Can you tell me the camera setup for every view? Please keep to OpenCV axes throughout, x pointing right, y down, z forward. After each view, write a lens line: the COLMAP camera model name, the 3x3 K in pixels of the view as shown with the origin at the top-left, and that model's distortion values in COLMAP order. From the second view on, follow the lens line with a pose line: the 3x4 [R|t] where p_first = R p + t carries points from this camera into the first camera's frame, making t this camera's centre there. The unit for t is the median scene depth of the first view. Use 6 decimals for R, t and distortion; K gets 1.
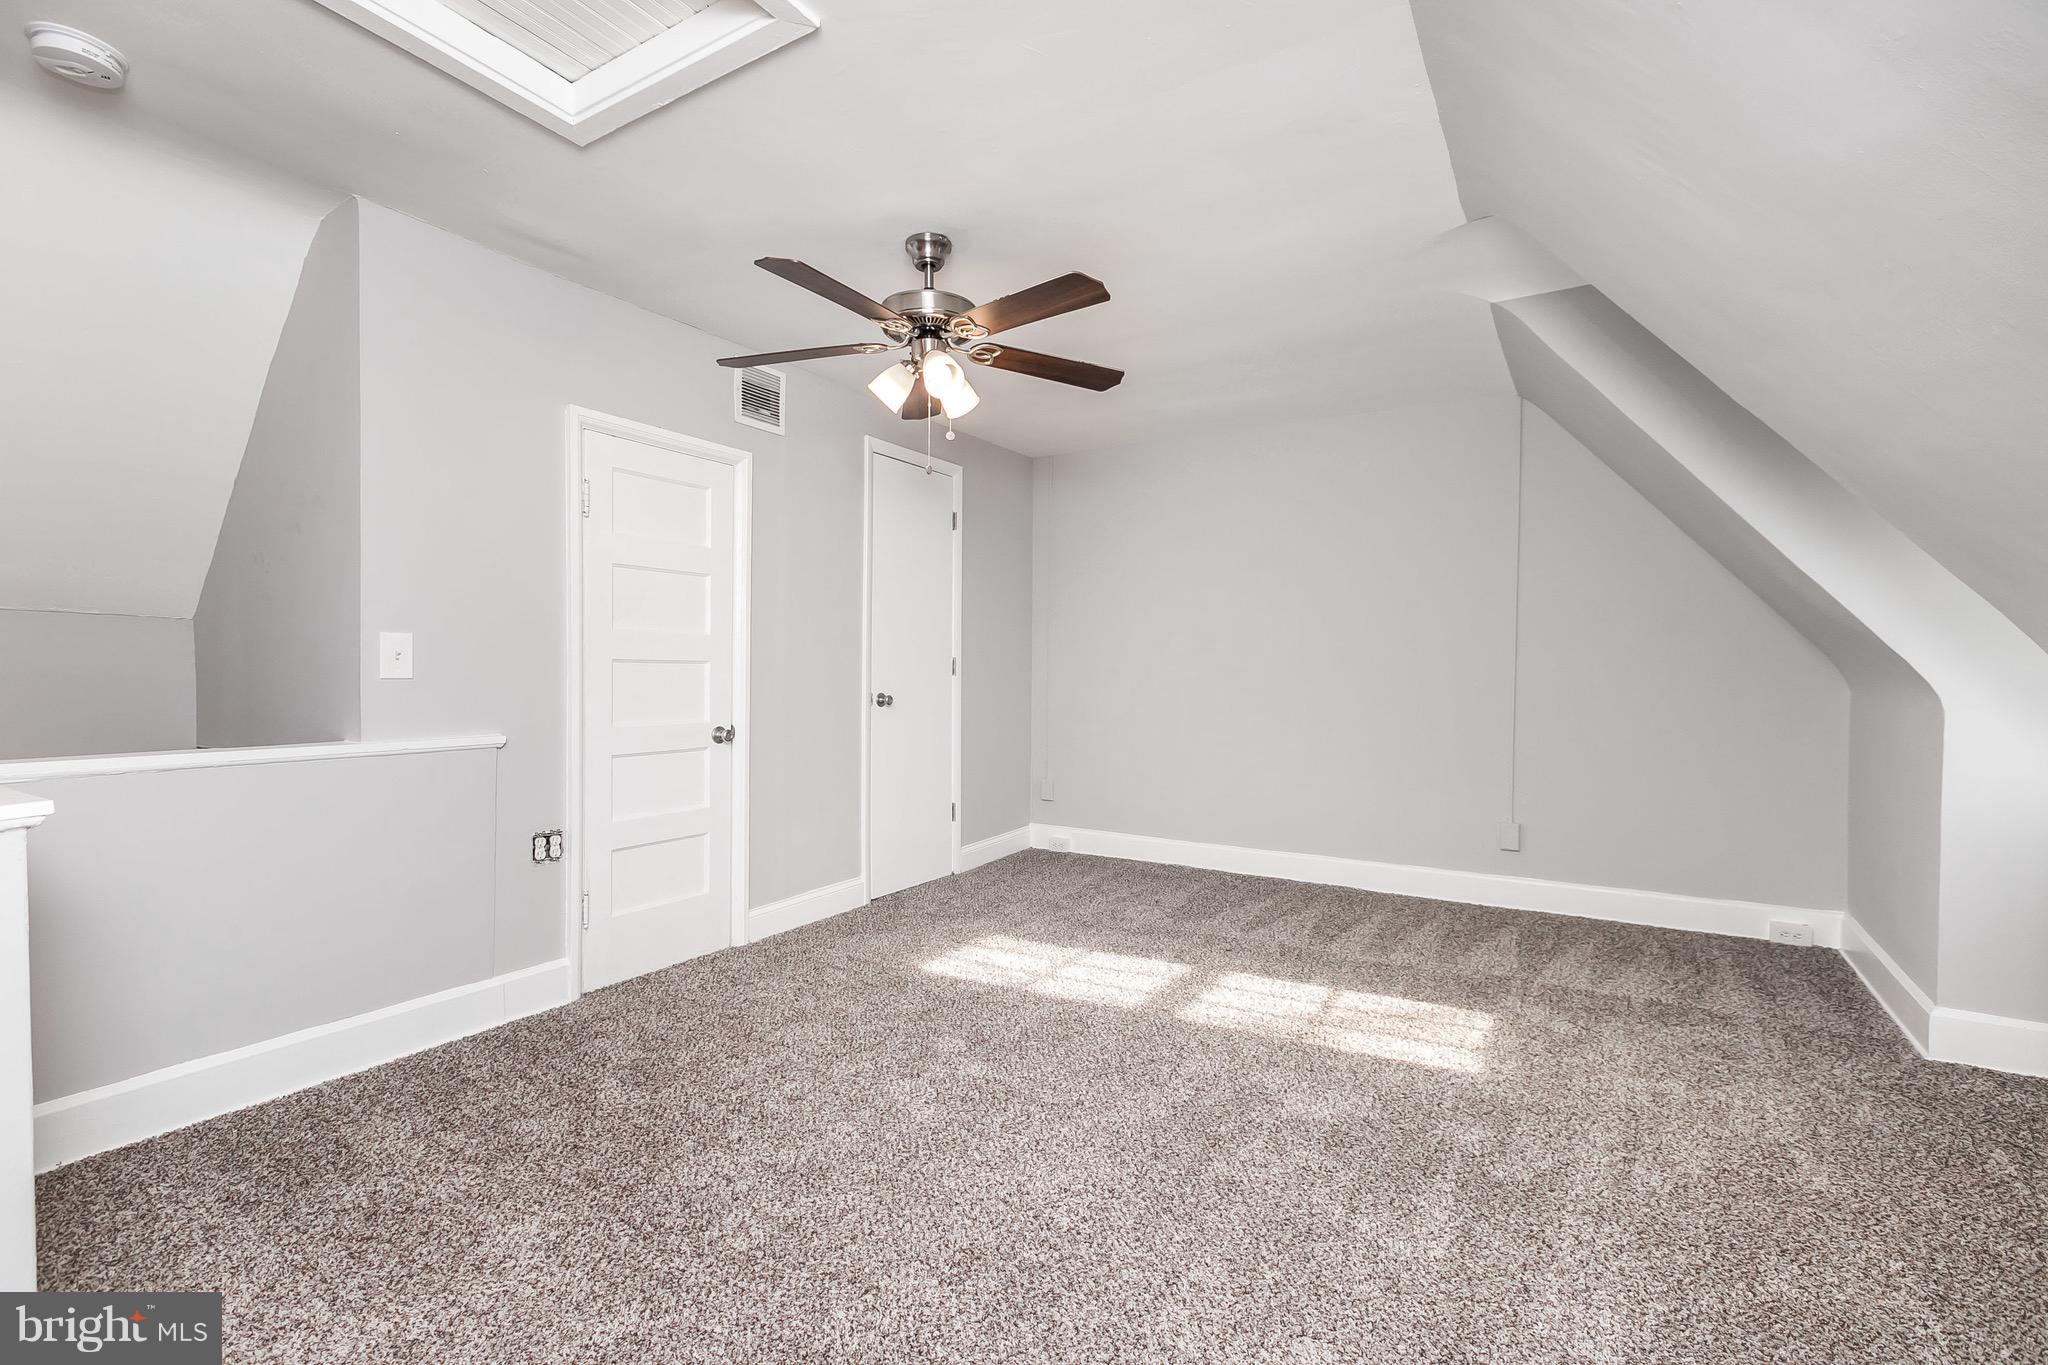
lens RADIAL K [[915.3, 0, 1036.1], [0, 915.3, 688.8], [0, 0, 1]] dist [0.002972, 0.000052]
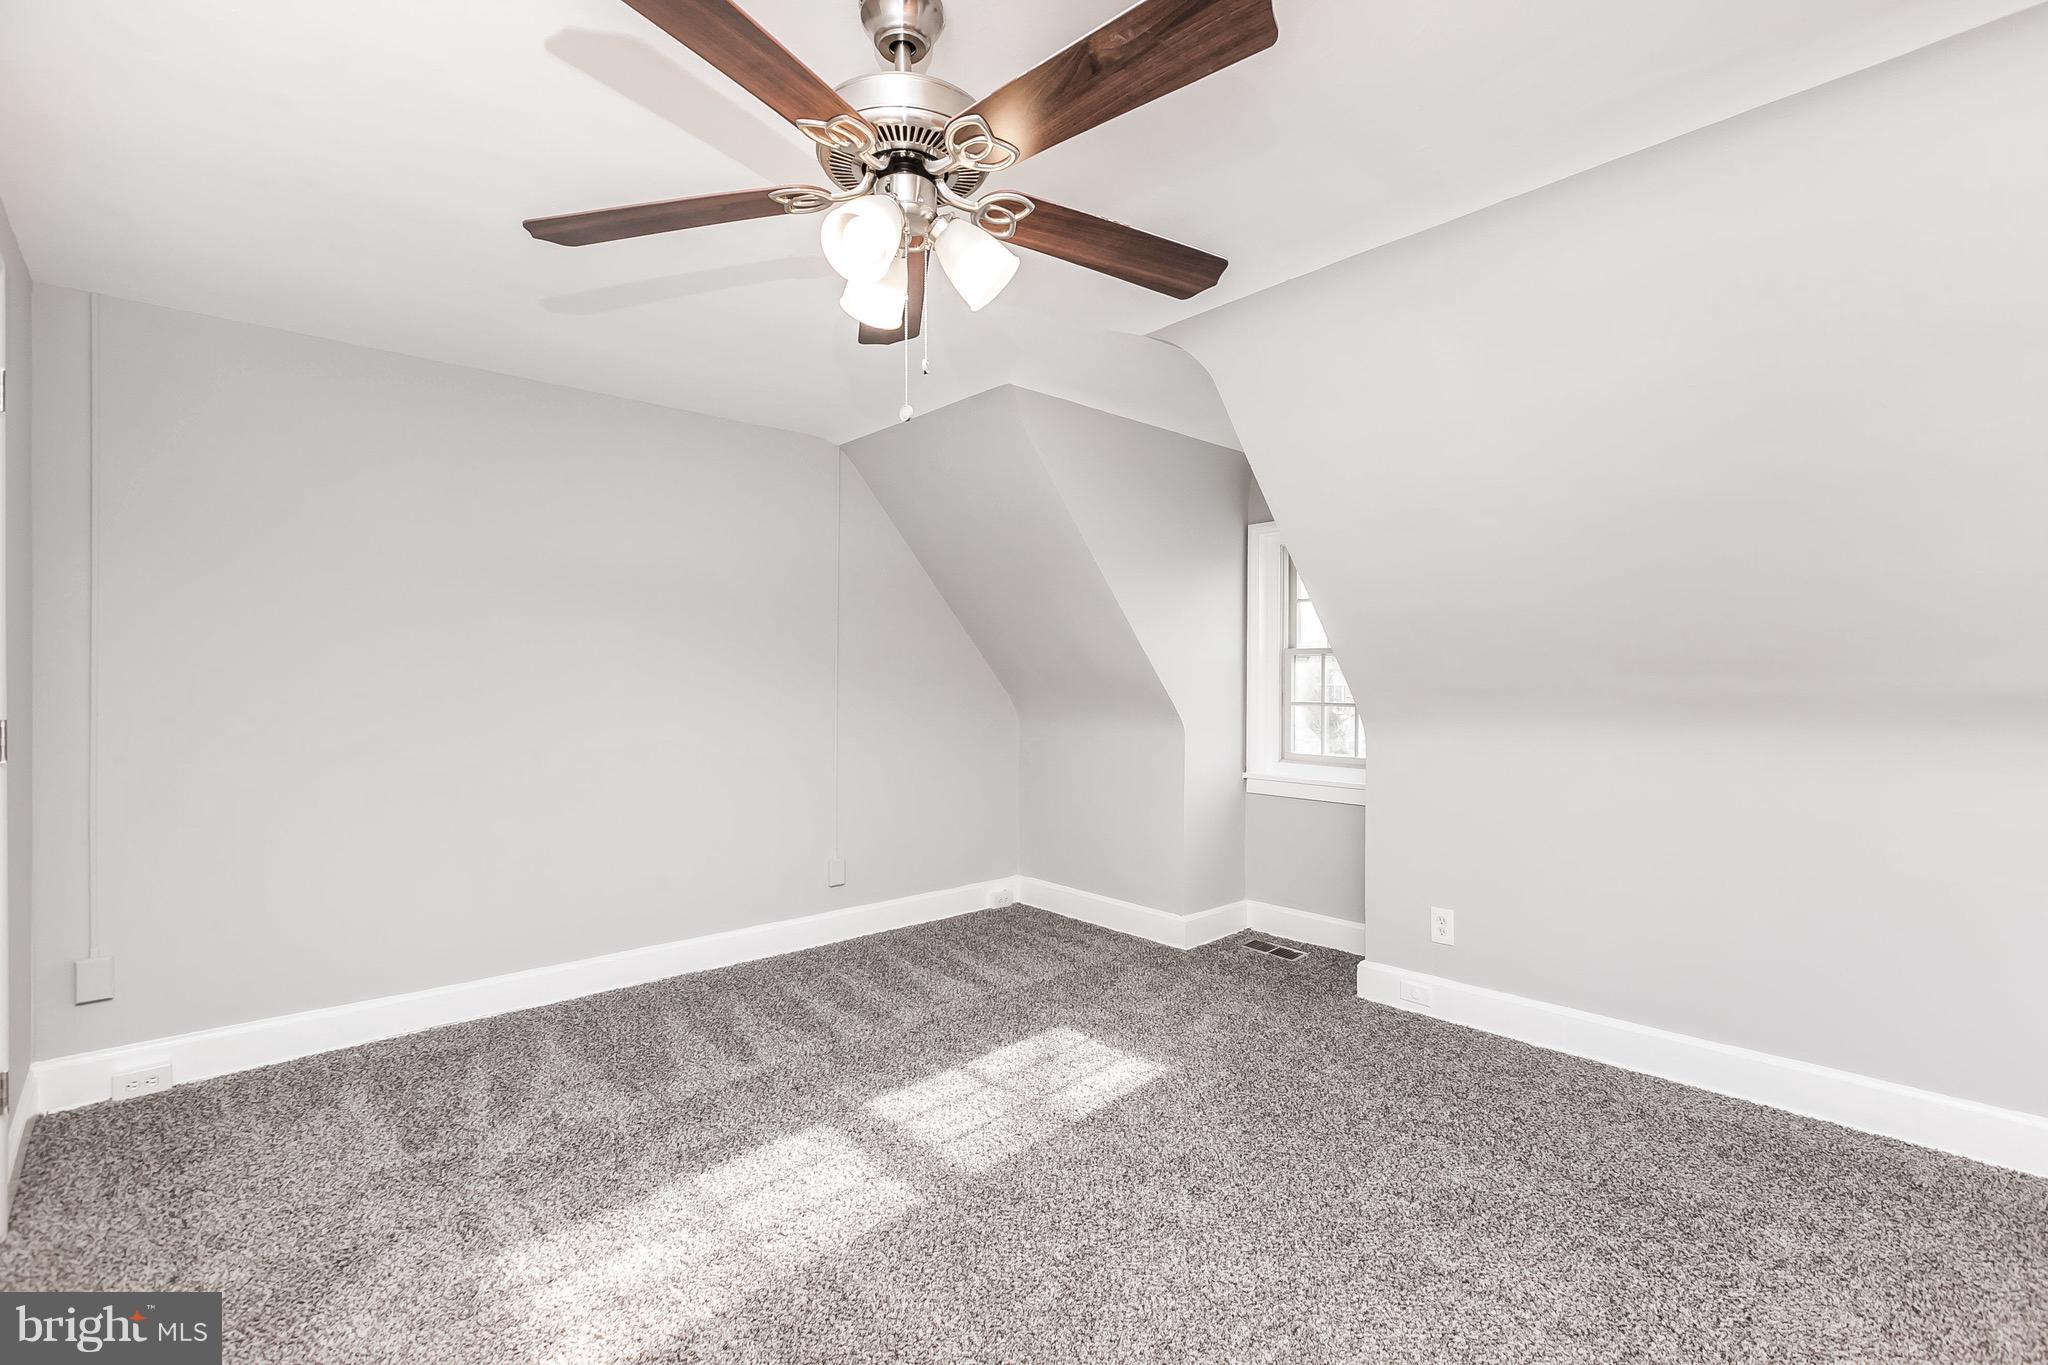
lens RADIAL K [[915.3, 0, 1036.1], [0, 915.3, 688.8], [0, 0, 1]] dist [0.002972, 0.000052]
pose [[0.258698, -0.008456, 0.965921, -0.536085], [0.015956, 0.999863, 0.004480, -0.059075], [-0.965826, 0.014253, 0.258798, 0.658998]]
